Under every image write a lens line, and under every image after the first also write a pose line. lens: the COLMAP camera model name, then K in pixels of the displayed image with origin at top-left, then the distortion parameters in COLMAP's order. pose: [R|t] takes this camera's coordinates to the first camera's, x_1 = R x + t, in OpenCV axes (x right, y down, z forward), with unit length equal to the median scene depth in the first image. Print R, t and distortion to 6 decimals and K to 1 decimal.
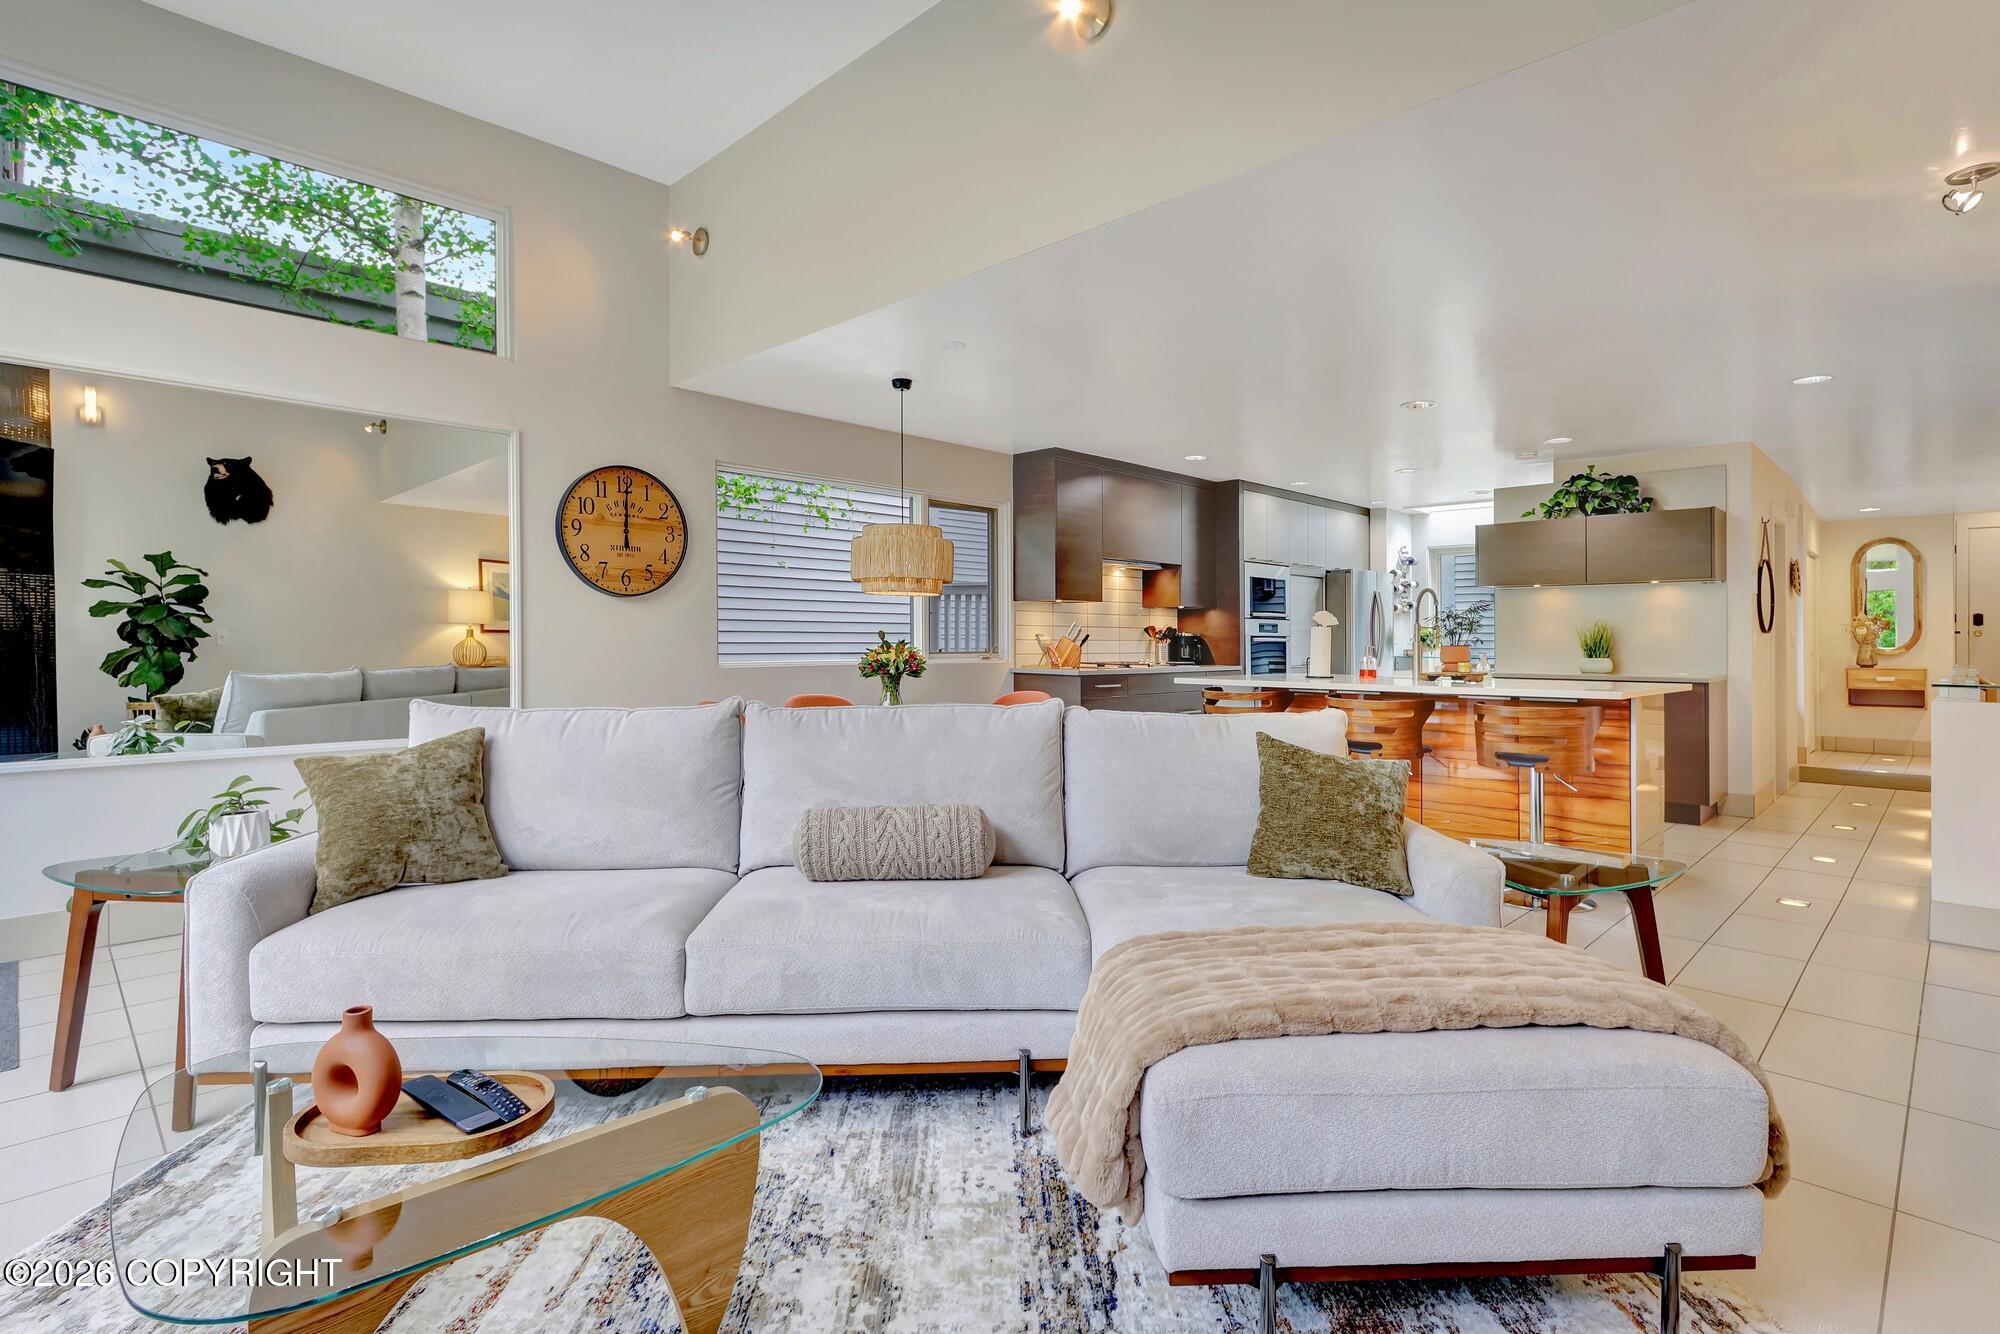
lens RADIAL K [[961.0, 0, 1003.4], [0, 961.0, 631.7], [0, 0, 1]] dist [0.008964, -0.001216]
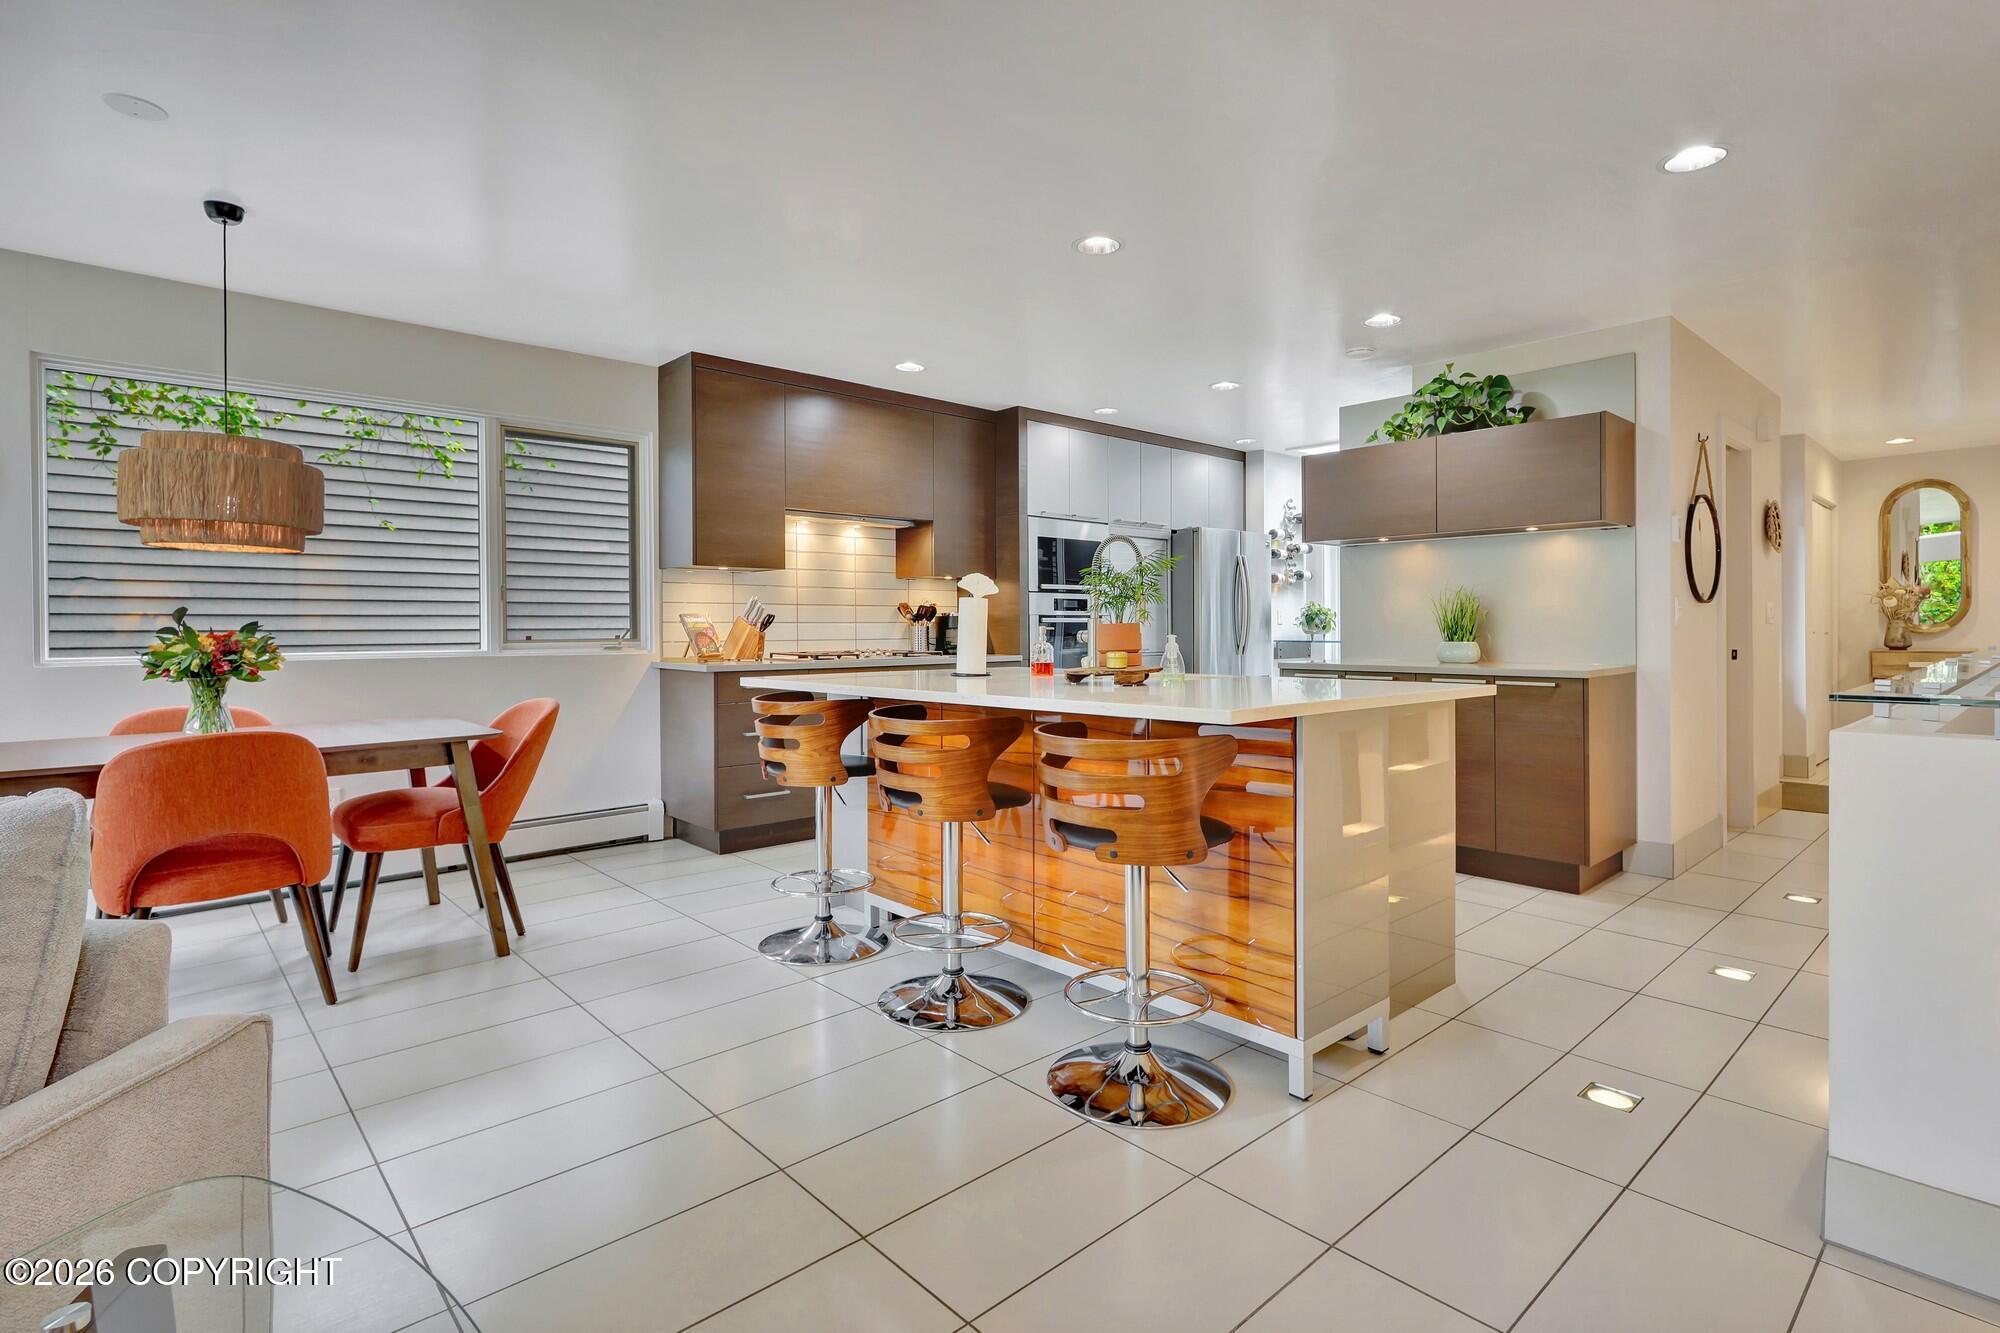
lens RADIAL K [[961.0, 0, 1037.0], [0, 961.0, 632.5], [0, 0, 1]] dist [0.008964, -0.001216]
pose [[0.999285, -0.008176, -0.036919, 0.321550], [0.008773, 0.999833, 0.016054, 0.006753], [0.036782, -0.016366, 0.999189, 0.281194]]
